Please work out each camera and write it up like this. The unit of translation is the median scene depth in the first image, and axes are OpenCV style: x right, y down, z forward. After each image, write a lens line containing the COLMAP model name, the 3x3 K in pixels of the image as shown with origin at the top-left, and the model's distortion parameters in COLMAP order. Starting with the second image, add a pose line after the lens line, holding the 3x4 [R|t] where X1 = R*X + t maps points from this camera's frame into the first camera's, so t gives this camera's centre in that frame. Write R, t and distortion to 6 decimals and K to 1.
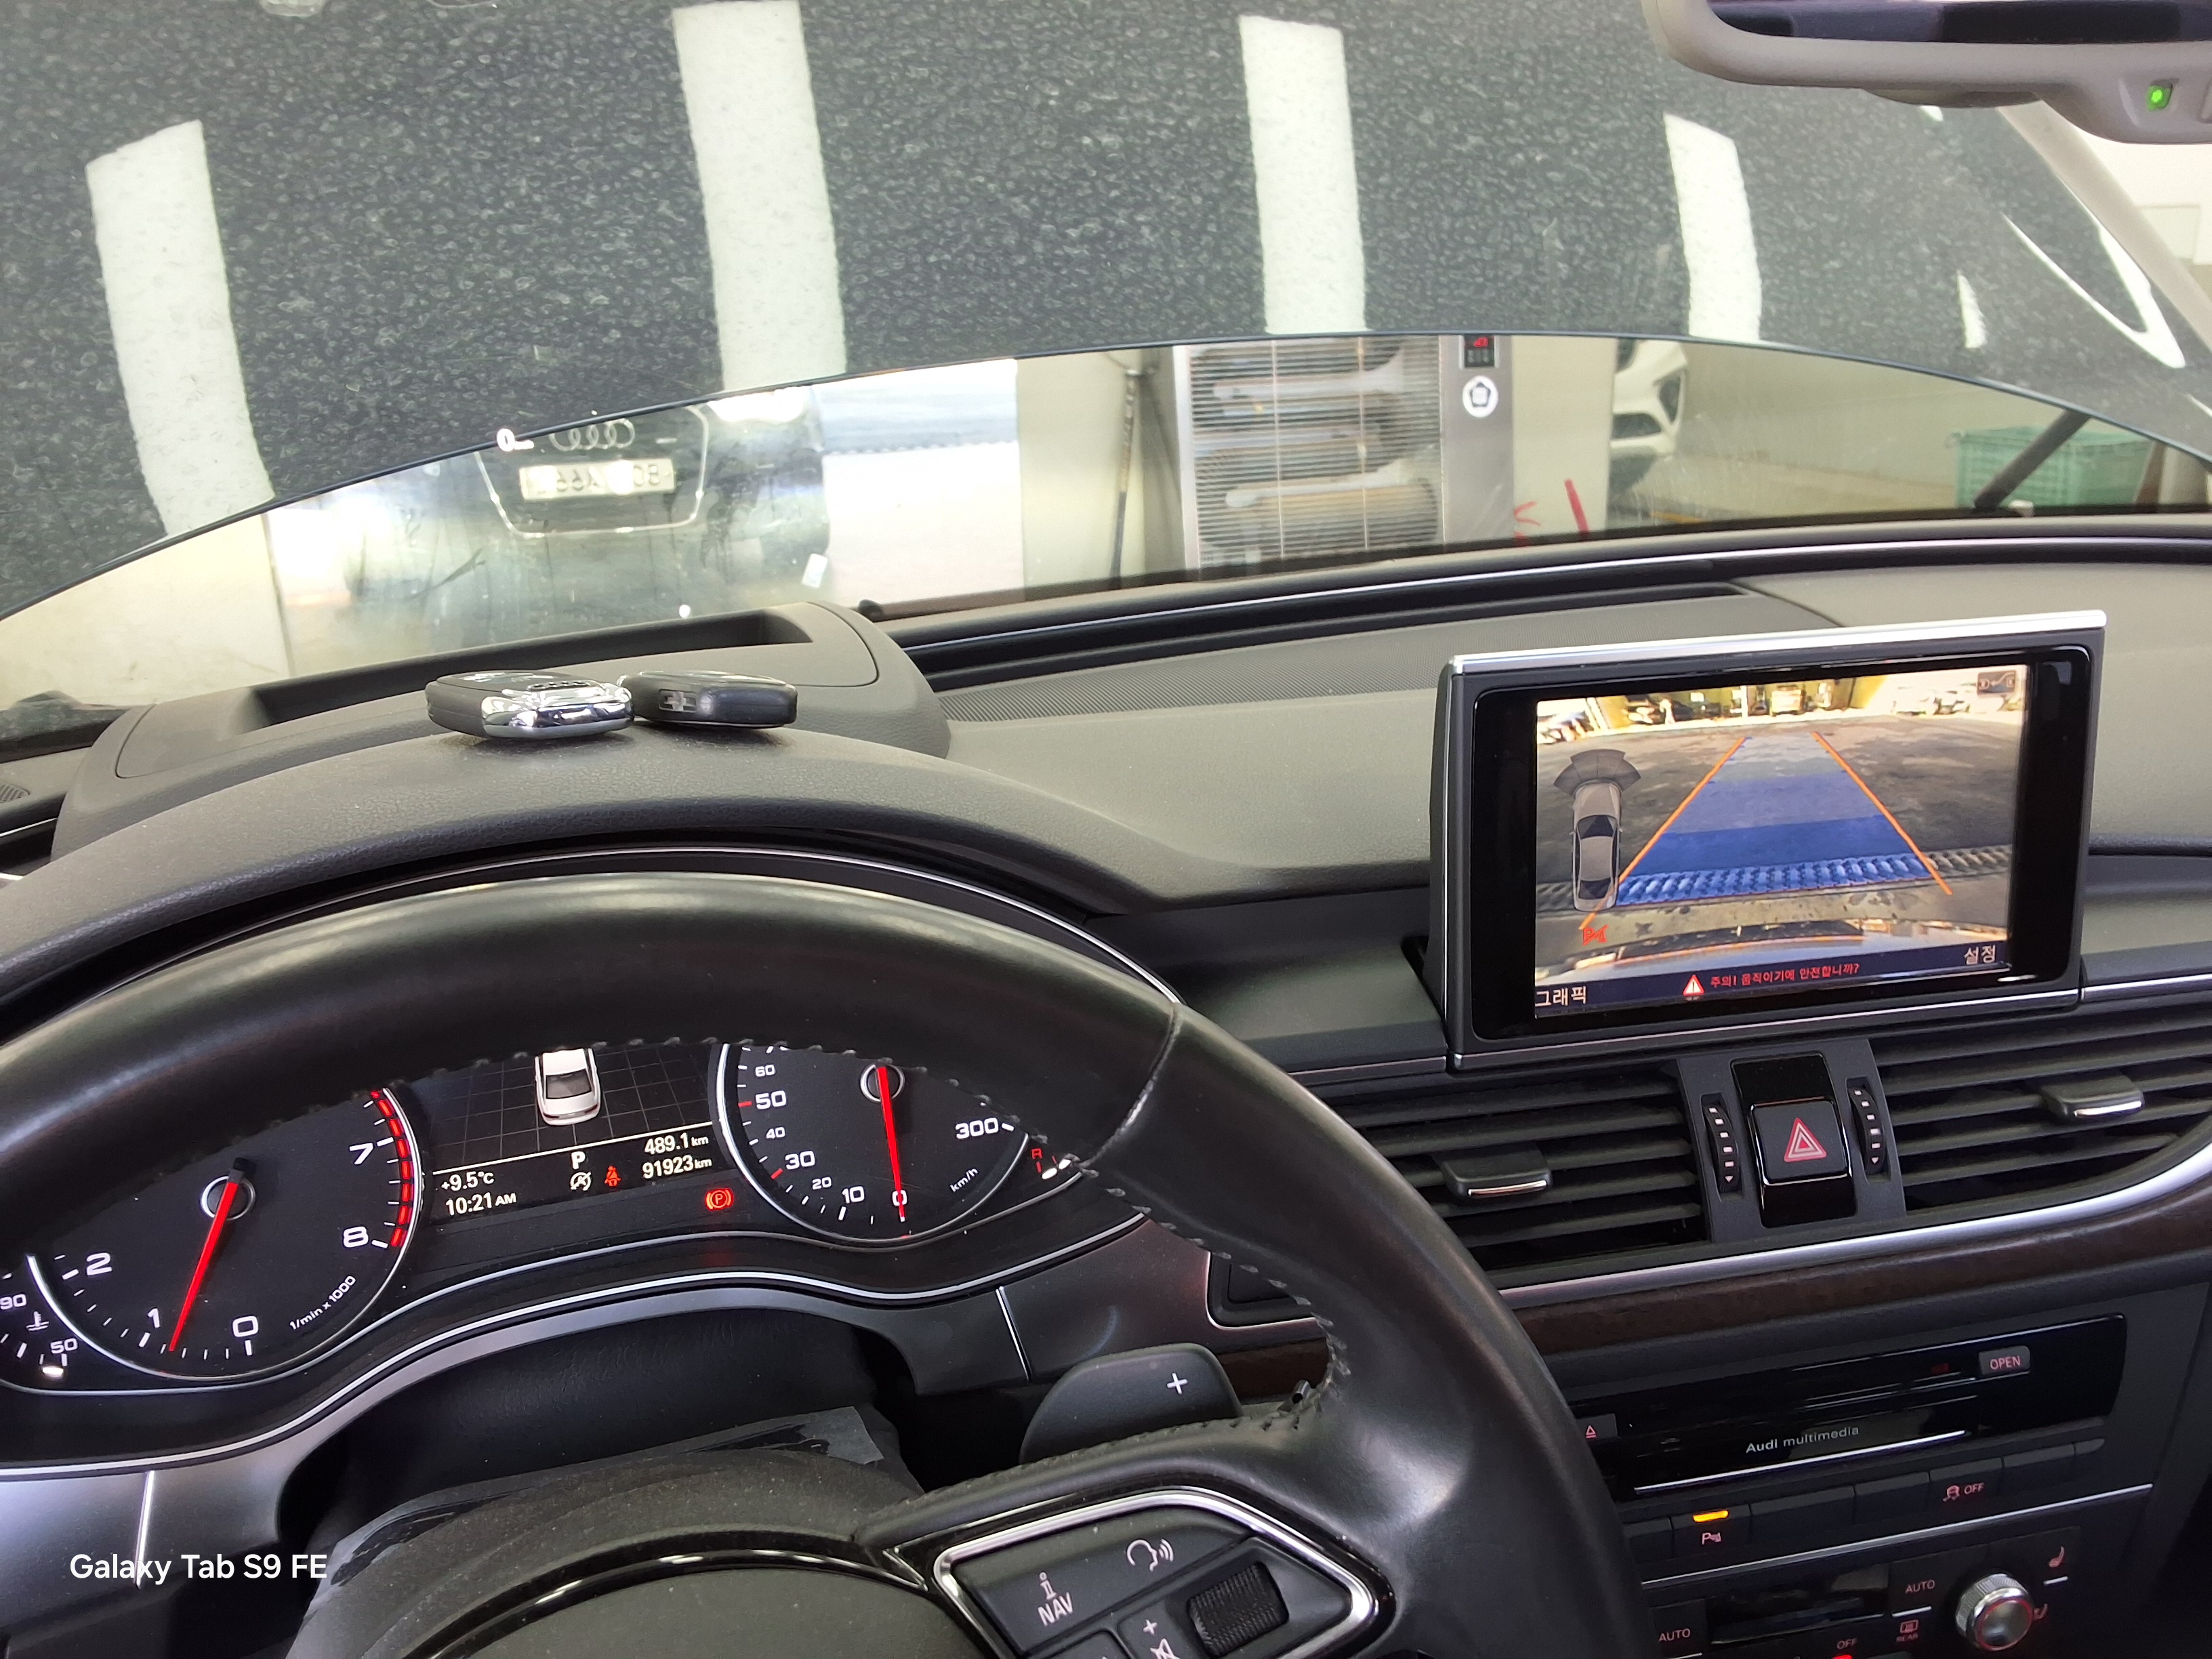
lens RADIAL K [[1775.0, 0, 1098.5], [0, 1775.0, 850.6], [0, 0, 1]] dist [0.112411, -0.183937]
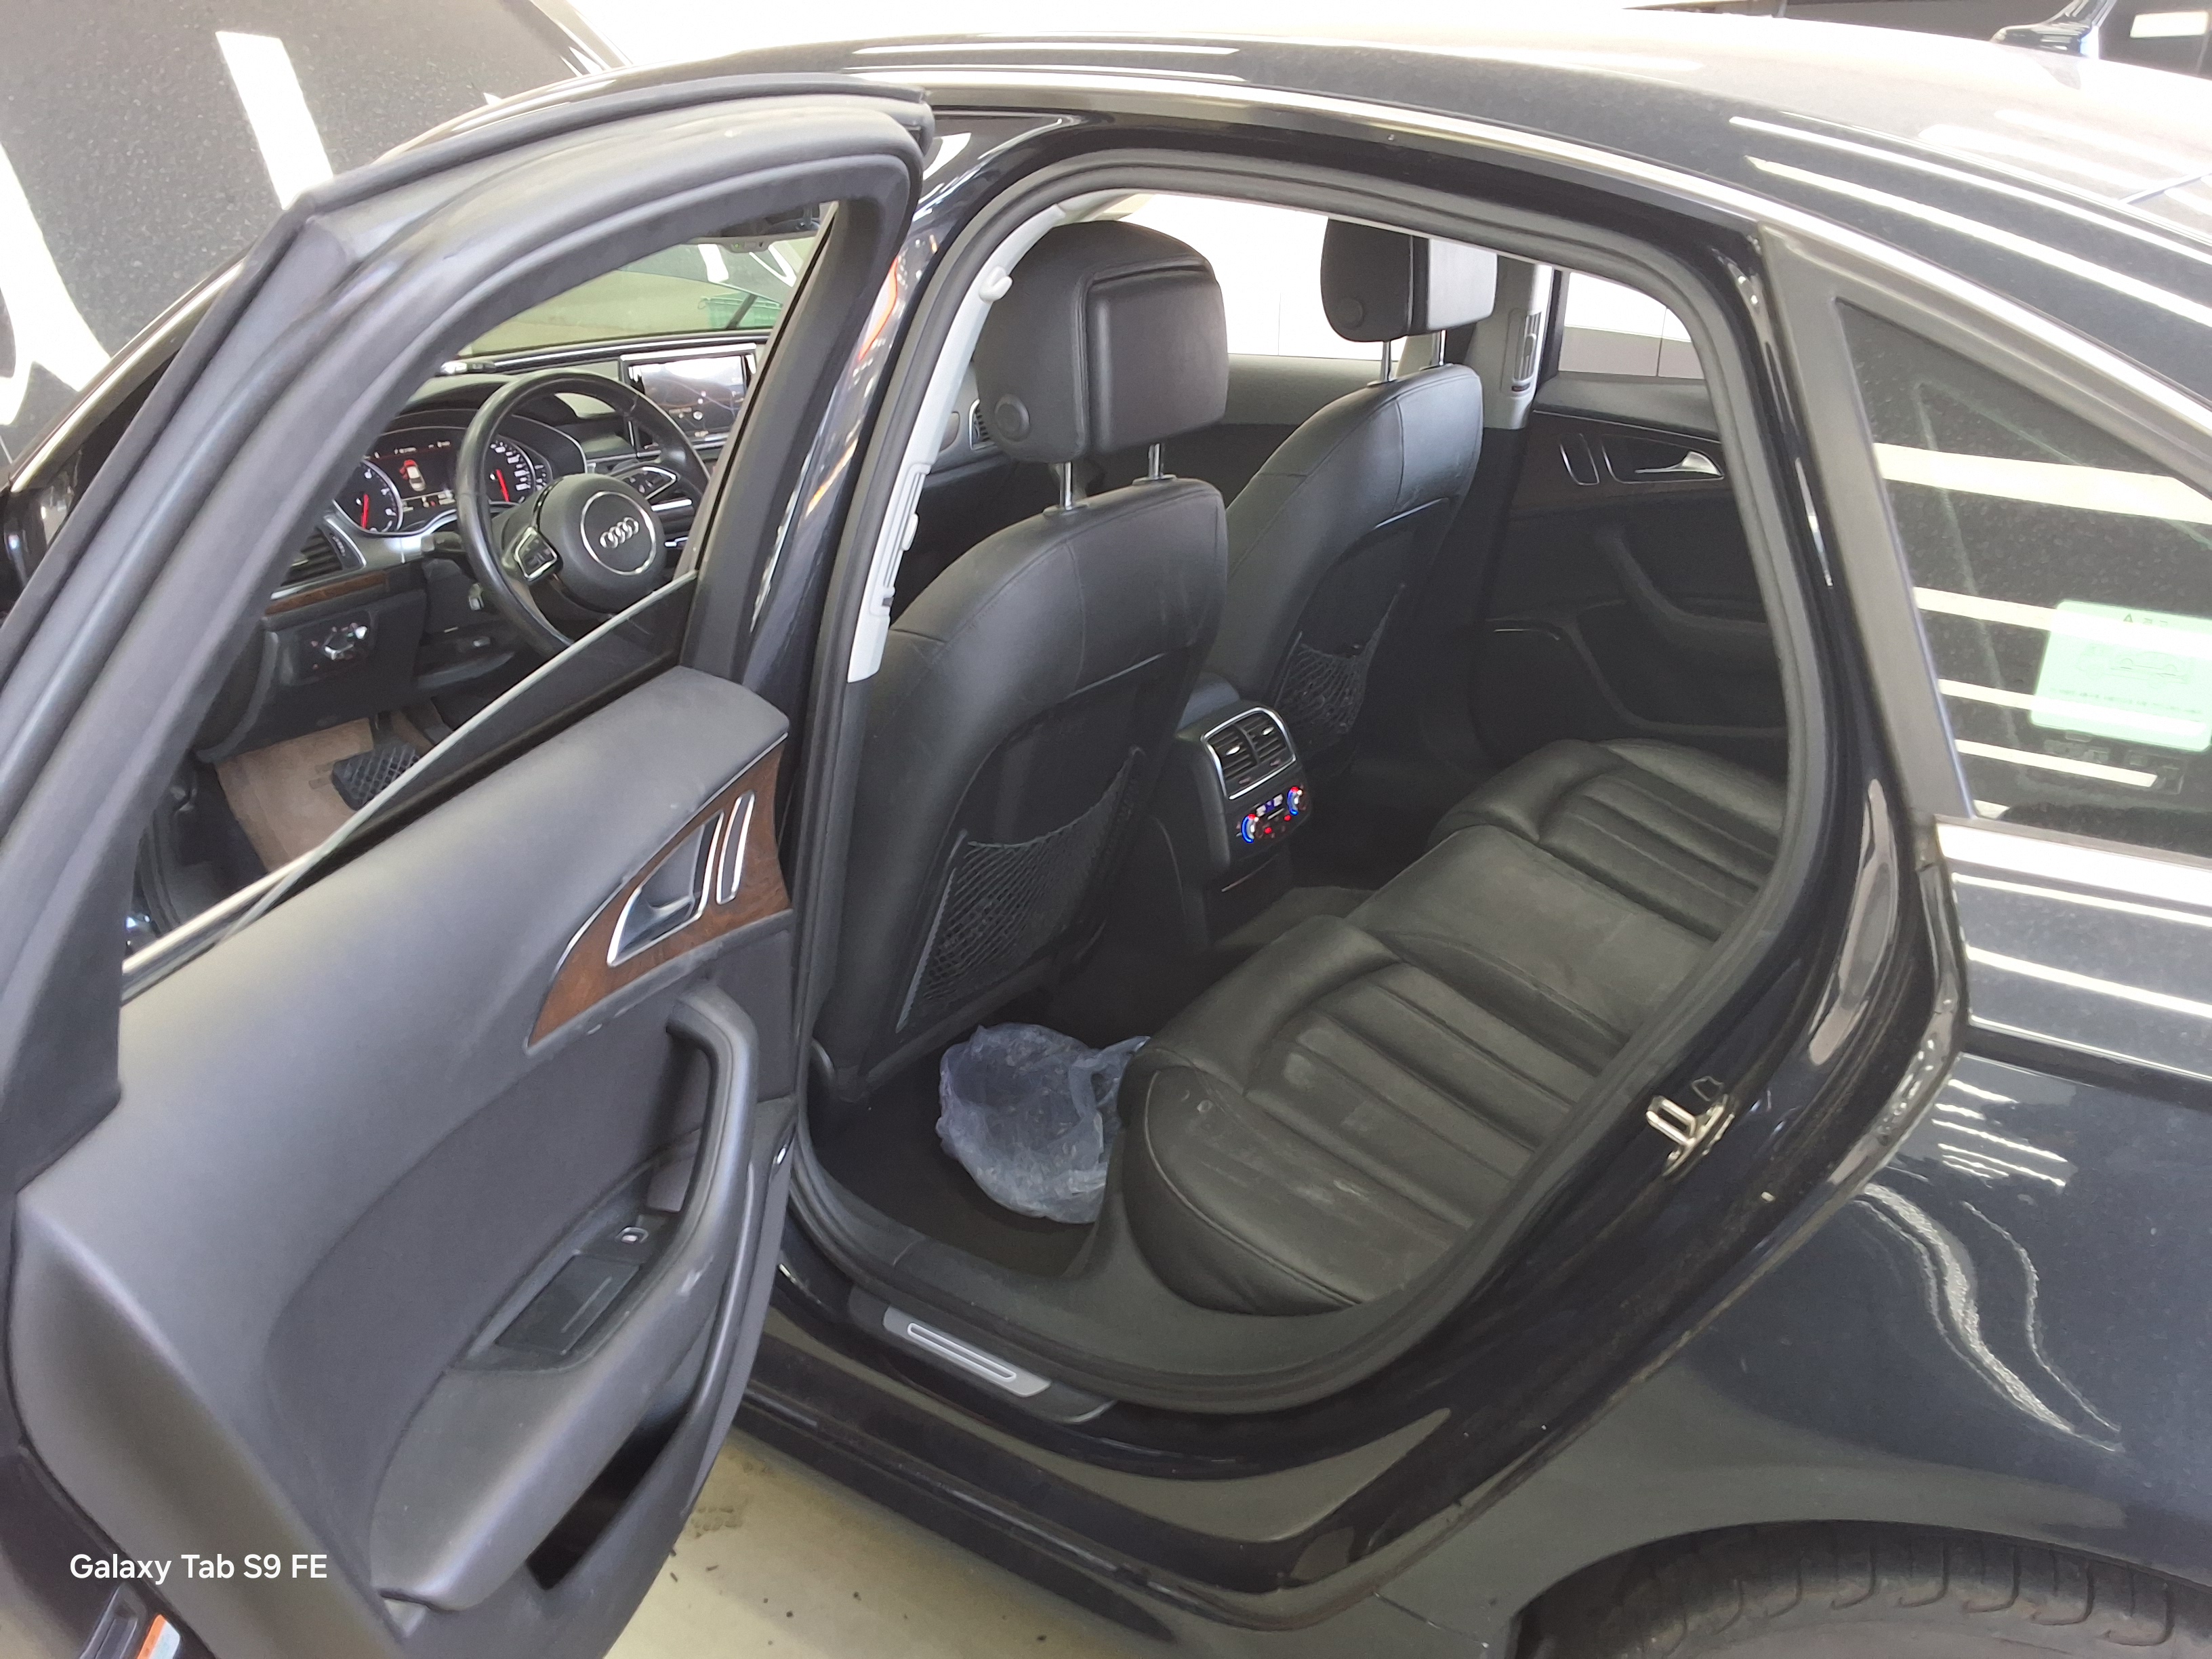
lens RADIAL K [[1765.7, 0, 1100.7], [0, 1765.7, 853.4], [0, 0, 1]] dist [0.174089, -0.360148]
pose [[0.803027, -0.195913, 0.562820, -1.475826], [0.156375, 0.980597, 0.118223, 0.700559], [-0.575061, -0.006925, 0.818081, -3.081287]]
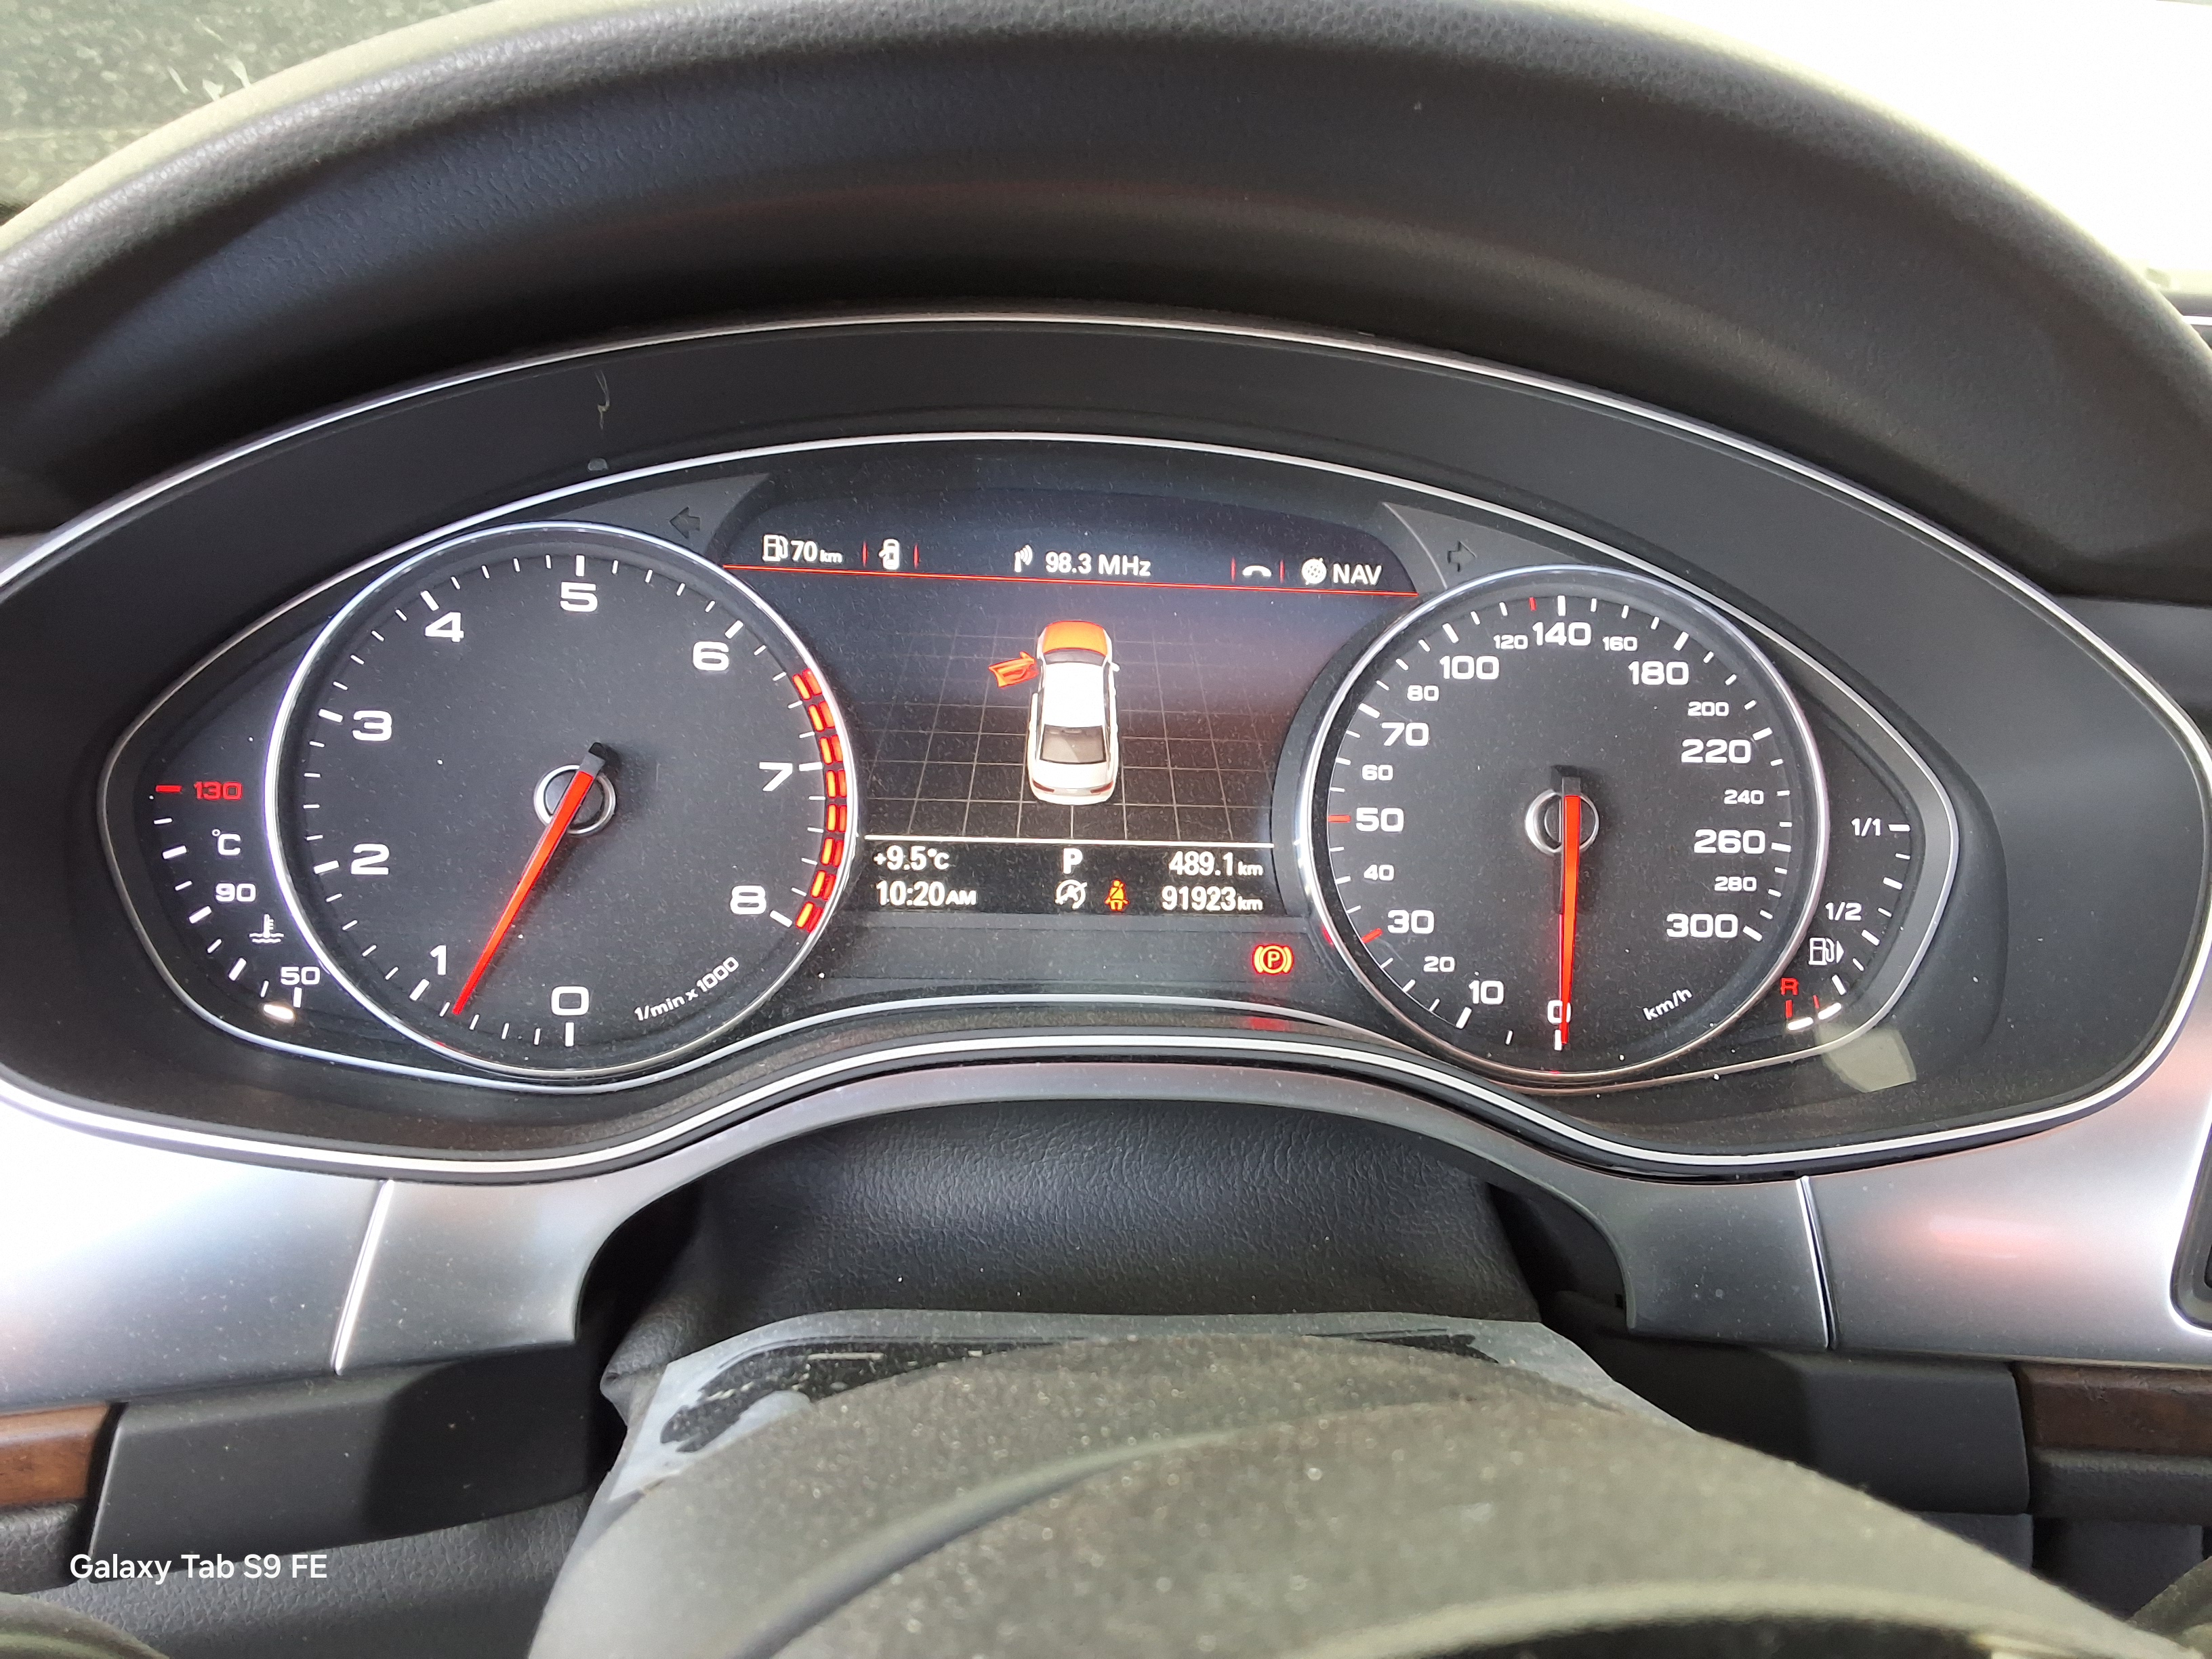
lens RADIAL K [[1765.7, 0, 1100.7], [0, 1765.7, 853.4], [0, 0, 1]] dist [0.174089, -0.360148]
pose [[0.972905, 0.164920, -0.162042, -0.177610], [-0.159770, 0.986155, 0.044410, 0.140742], [0.167123, -0.017317, 0.985784, 0.370038]]
